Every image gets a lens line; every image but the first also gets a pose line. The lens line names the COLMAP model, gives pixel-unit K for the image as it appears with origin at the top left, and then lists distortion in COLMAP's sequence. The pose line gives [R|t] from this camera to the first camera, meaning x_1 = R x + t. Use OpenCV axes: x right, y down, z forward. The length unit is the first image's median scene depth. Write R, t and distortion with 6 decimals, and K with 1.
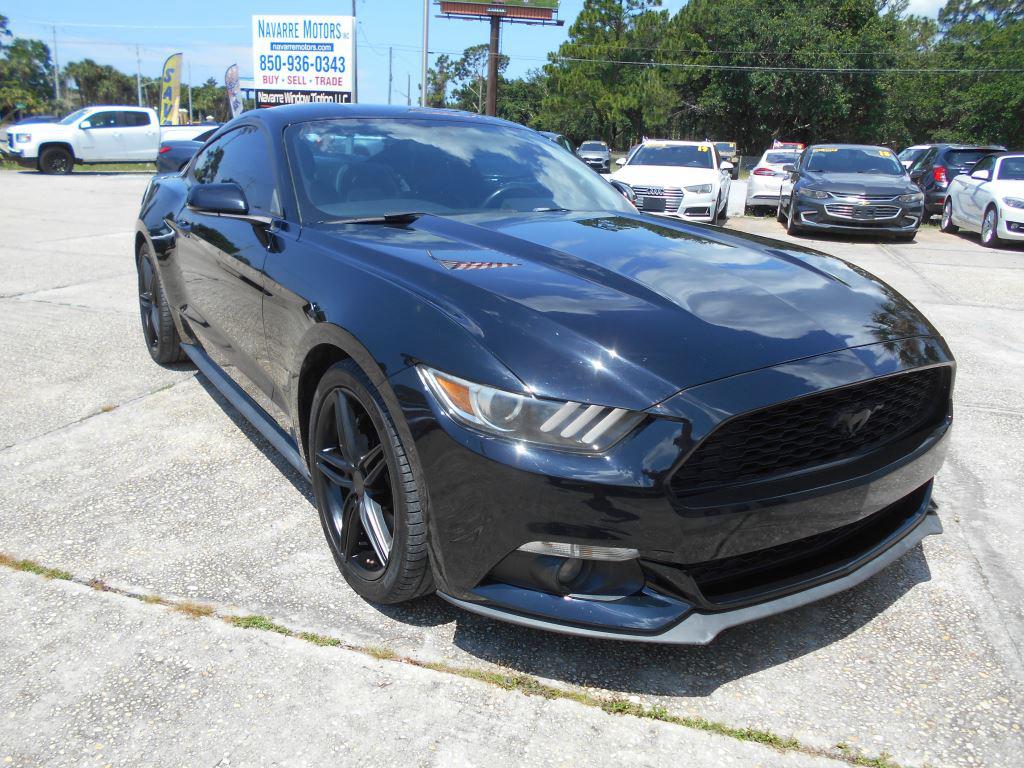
lens RADIAL K [[785.6, 0, 514.2], [0, 785.6, 391.3], [0, 0, 1]] dist [-0.024213, 0.034268]
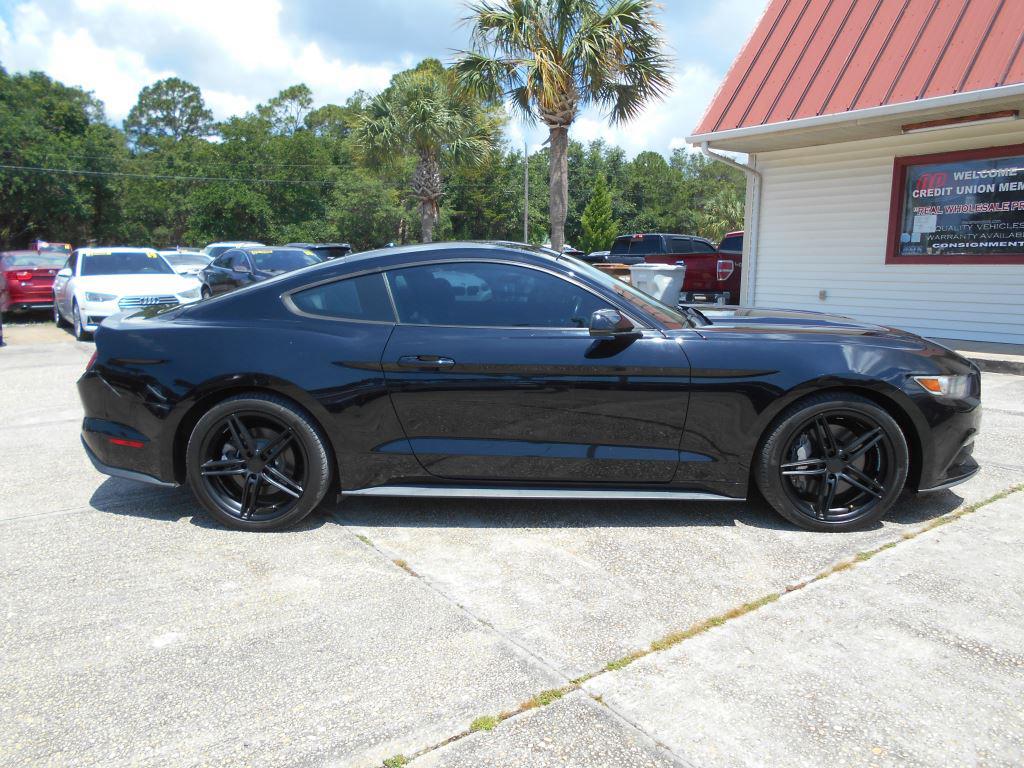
lens RADIAL K [[785.6, 0, 509.9], [0, 785.6, 380.0], [0, 0, 1]] dist [-0.024213, 0.034268]
pose [[0.541799, -0.171106, 0.822908, -0.146036], [0.273851, 0.961572, 0.019635, -0.020294], [-0.794644, 0.214716, 0.567836, 0.043163]]
